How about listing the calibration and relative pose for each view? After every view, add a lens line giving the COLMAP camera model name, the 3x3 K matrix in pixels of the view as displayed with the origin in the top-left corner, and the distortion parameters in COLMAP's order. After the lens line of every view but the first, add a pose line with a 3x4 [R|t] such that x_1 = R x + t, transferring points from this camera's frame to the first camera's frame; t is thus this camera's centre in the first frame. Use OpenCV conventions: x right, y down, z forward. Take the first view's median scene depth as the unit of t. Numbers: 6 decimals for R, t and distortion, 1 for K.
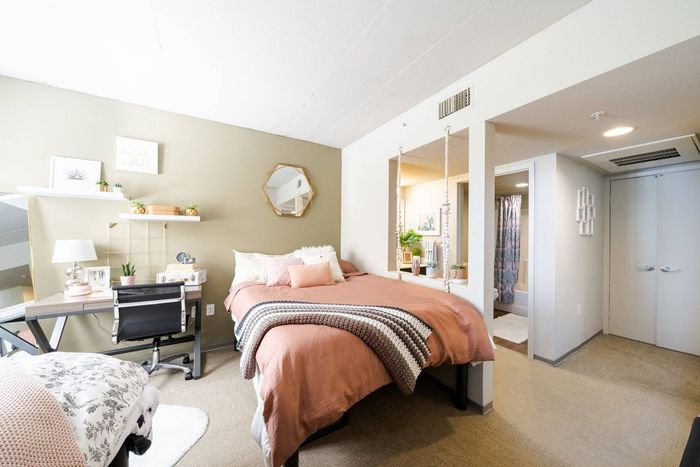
lens RADIAL K [[239.9, 0, 349.5], [0, 239.9, 235.9], [0, 0, 1]] dist [-0.000854, -0.000120]
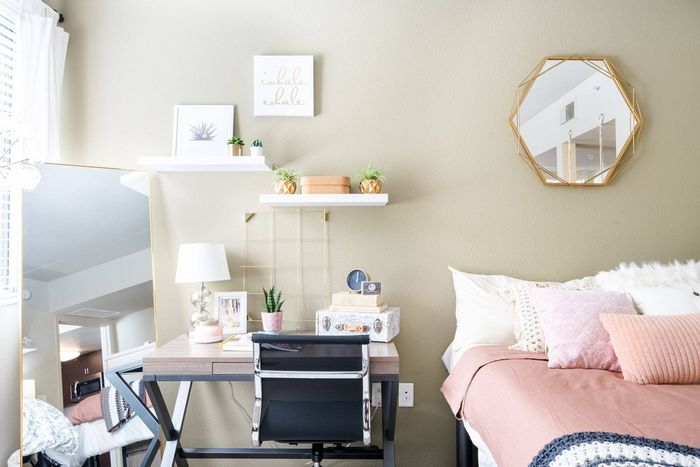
lens RADIAL K [[421.2, 0, 350.0], [0, 421.2, 233.5], [0, 0, 1]] dist [0.002255, 0.000287]
pose [[0.864289, -0.008438, -0.502924, -0.302654], [0.006645, 0.999964, -0.005358, 0.000001], [0.502951, 0.001289, 0.864314, 0.278989]]
